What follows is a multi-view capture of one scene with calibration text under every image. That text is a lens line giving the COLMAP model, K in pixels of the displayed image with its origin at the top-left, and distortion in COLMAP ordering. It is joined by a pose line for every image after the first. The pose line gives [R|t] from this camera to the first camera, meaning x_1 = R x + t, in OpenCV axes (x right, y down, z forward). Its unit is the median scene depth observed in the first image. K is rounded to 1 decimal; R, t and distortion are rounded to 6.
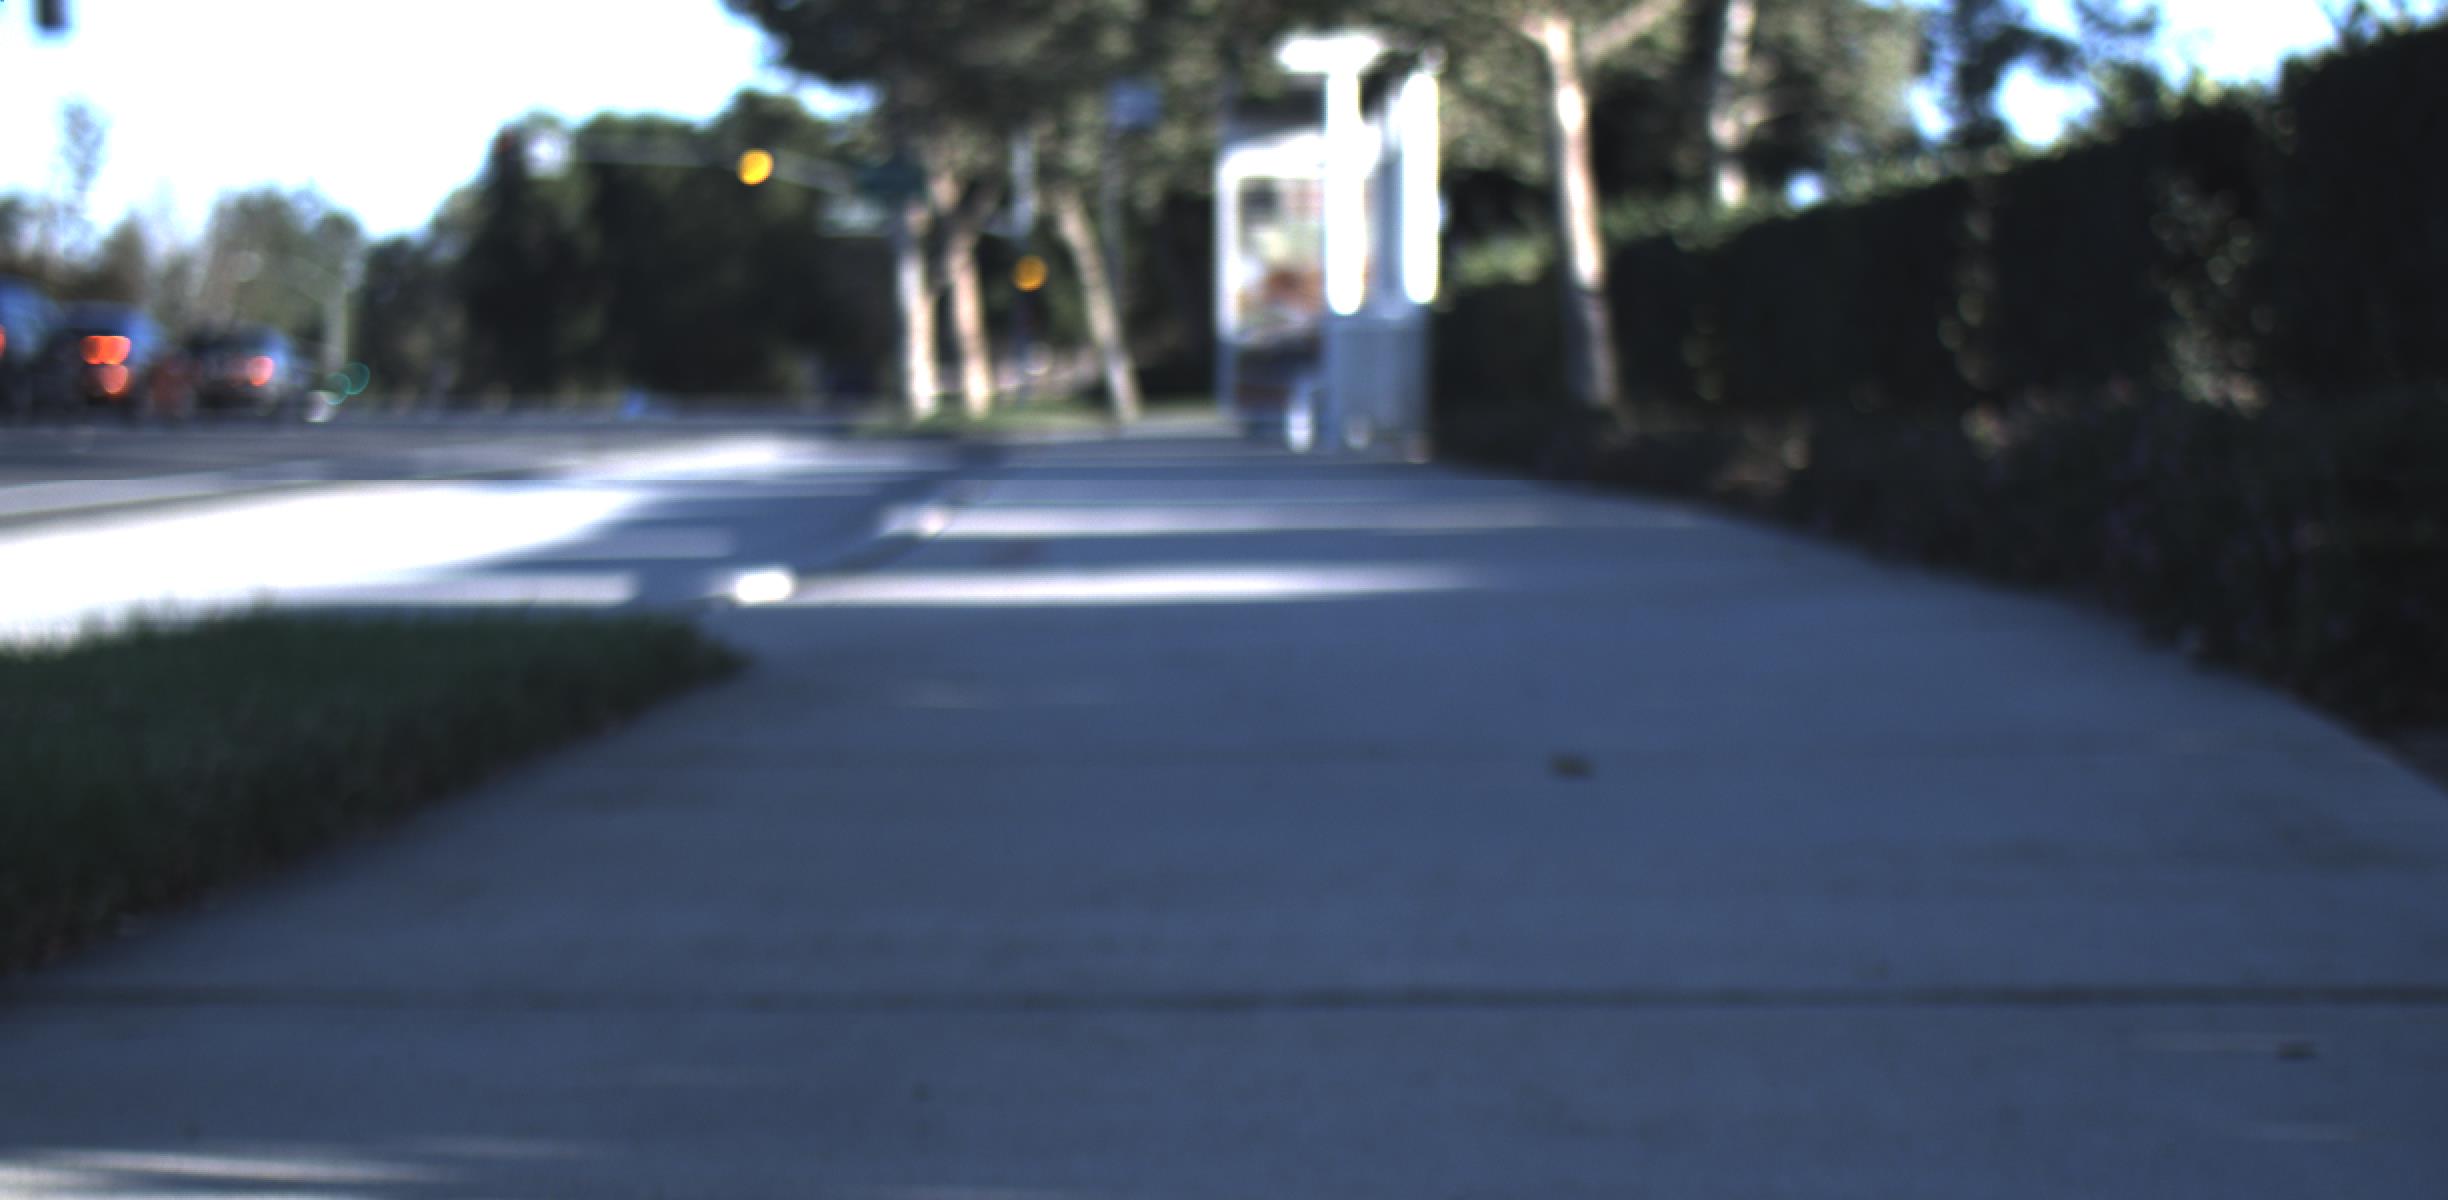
lens RADIAL K [[4982.5, 0, 1232.5], [0, 4982.5, 743.7], [0, 0, 1]] dist [0.016483, 0.550735]
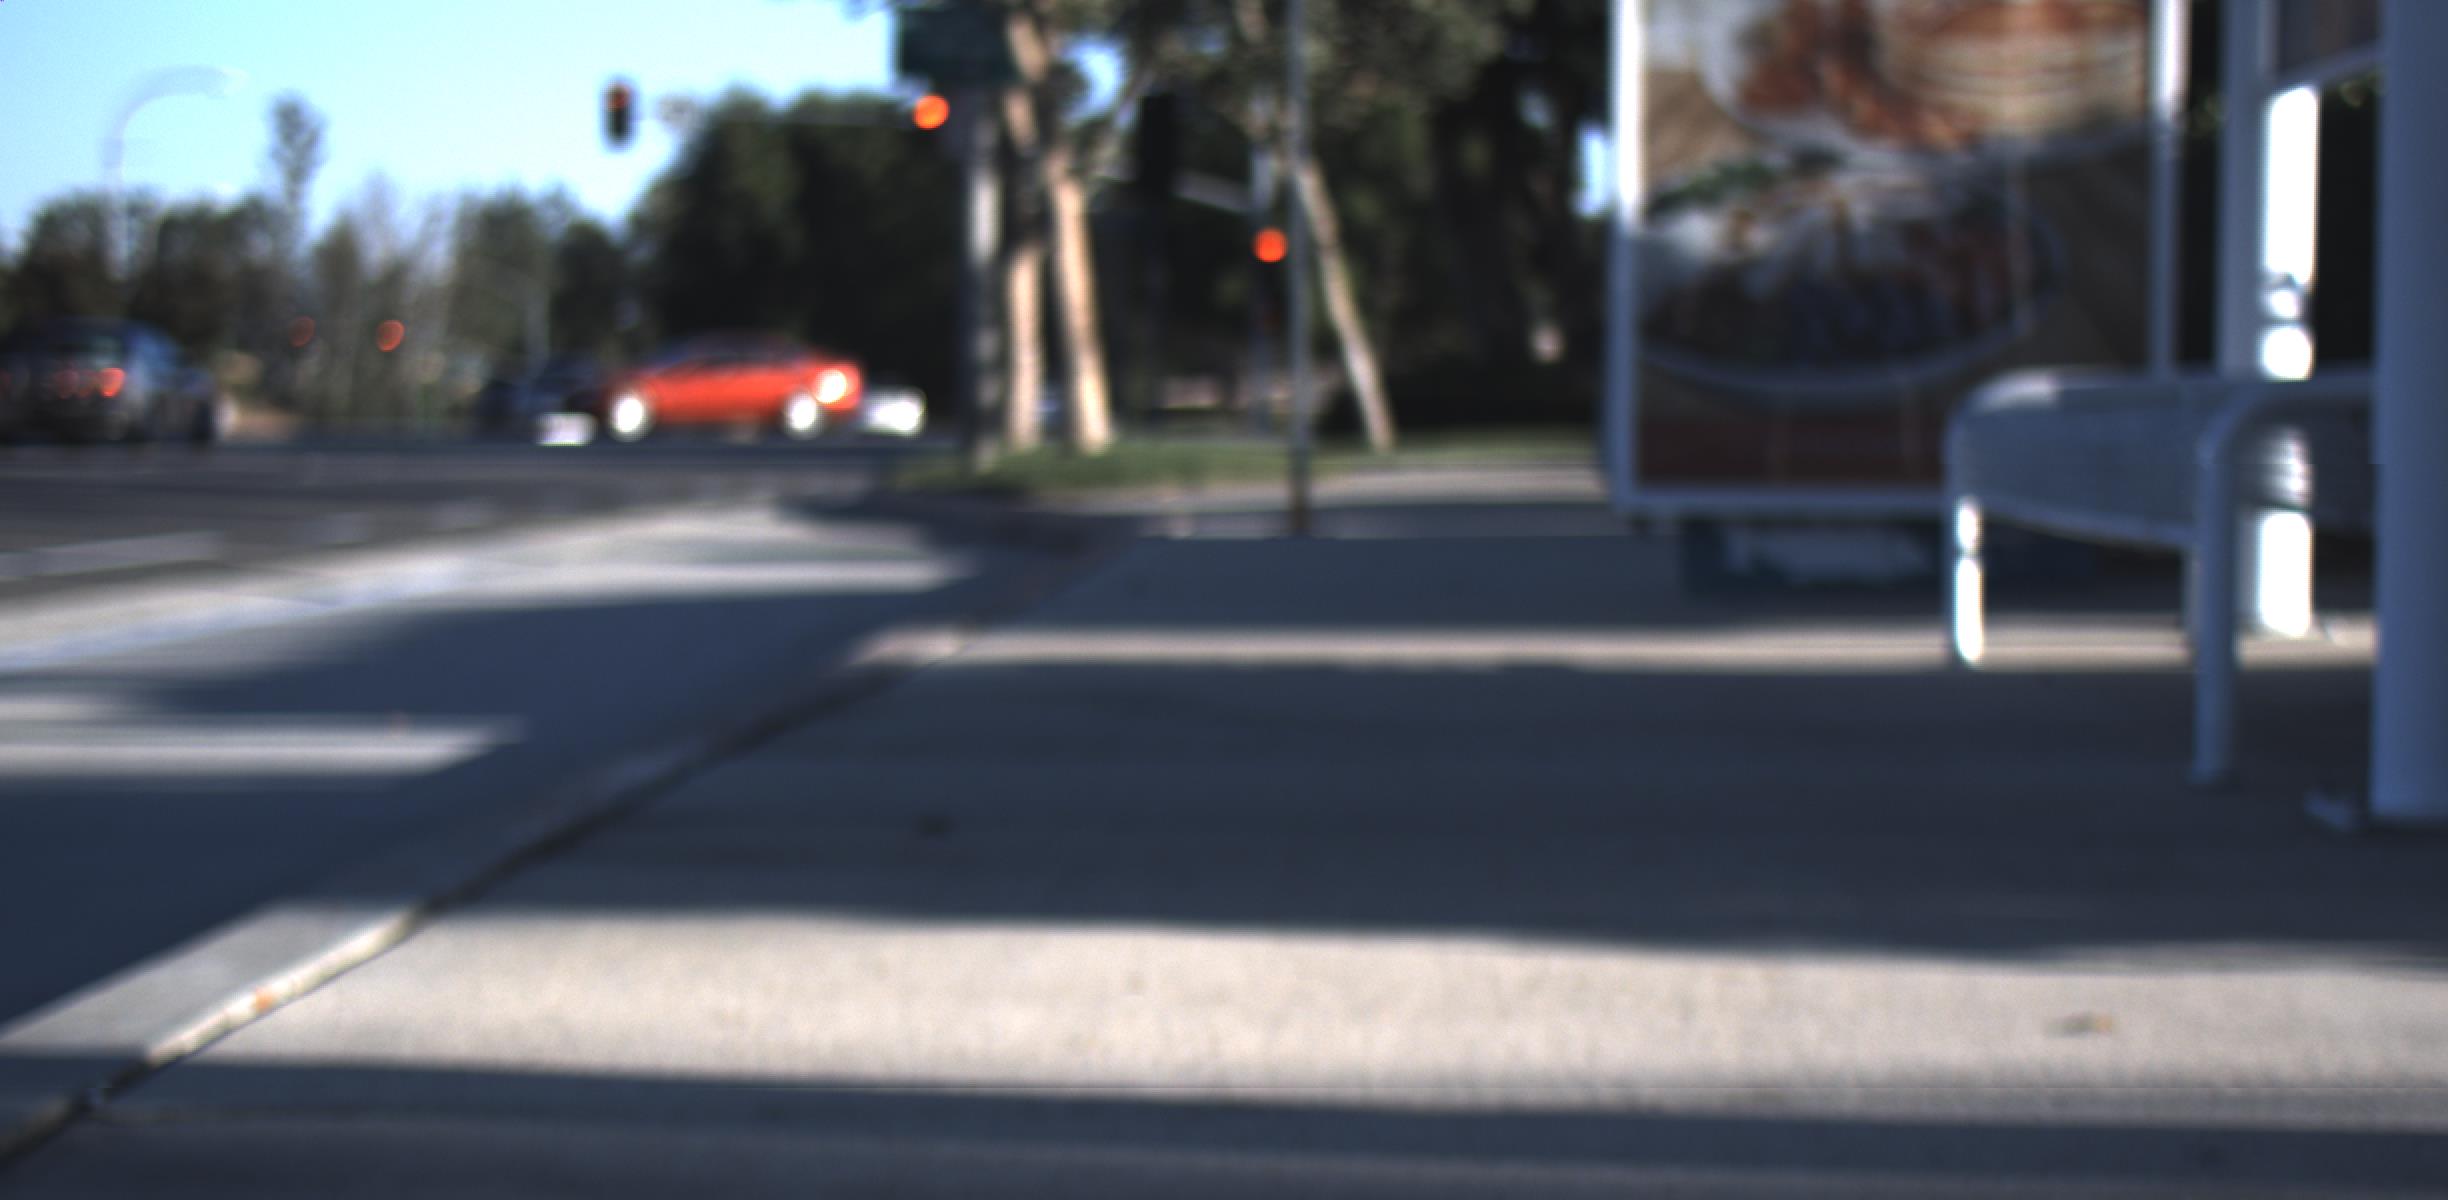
lens RADIAL K [[4982.5, 0, 1232.5], [0, 4982.5, 743.7], [0, 0, 1]] dist [0.016483, 0.550735]
pose [[0.998466, 0.003004, -0.055293, -0.004407], [-0.003154, 0.999992, -0.002630, -0.028337], [0.055284, 0.002800, 0.998467, 0.391925]]
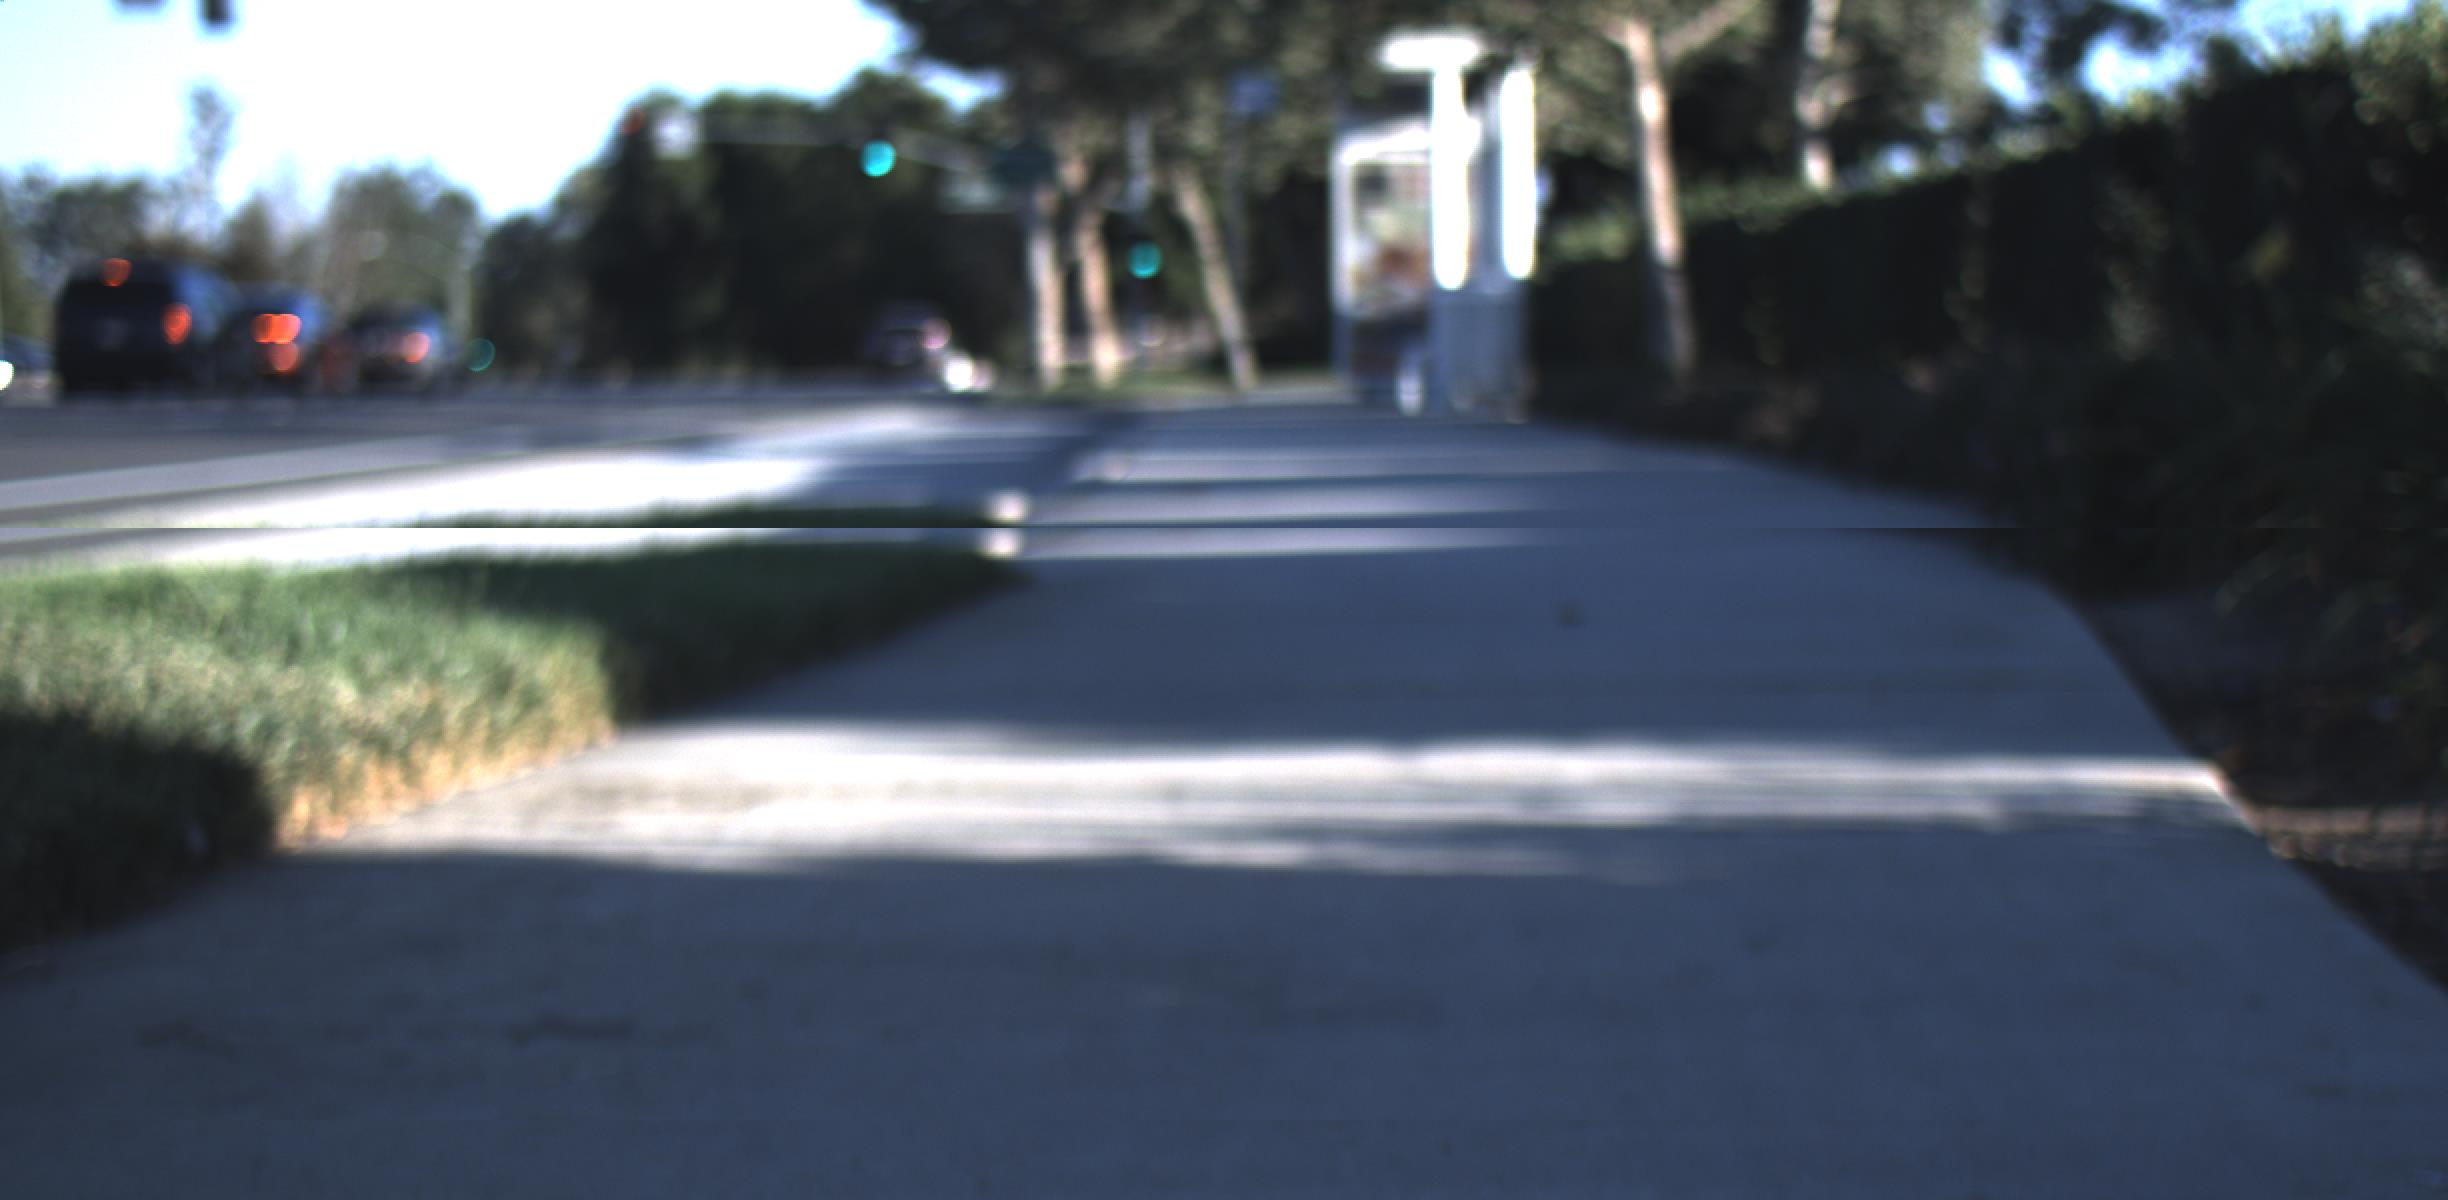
lens RADIAL K [[4982.5, 0, 1232.5], [0, 4982.5, 743.7], [0, 0, 1]] dist [0.016483, 0.550735]
pose [[0.999738, -0.005146, -0.022316, -0.000788], [0.005275, 0.999970, 0.005753, 0.003920], [0.022286, -0.005869, 0.999734, -0.051482]]
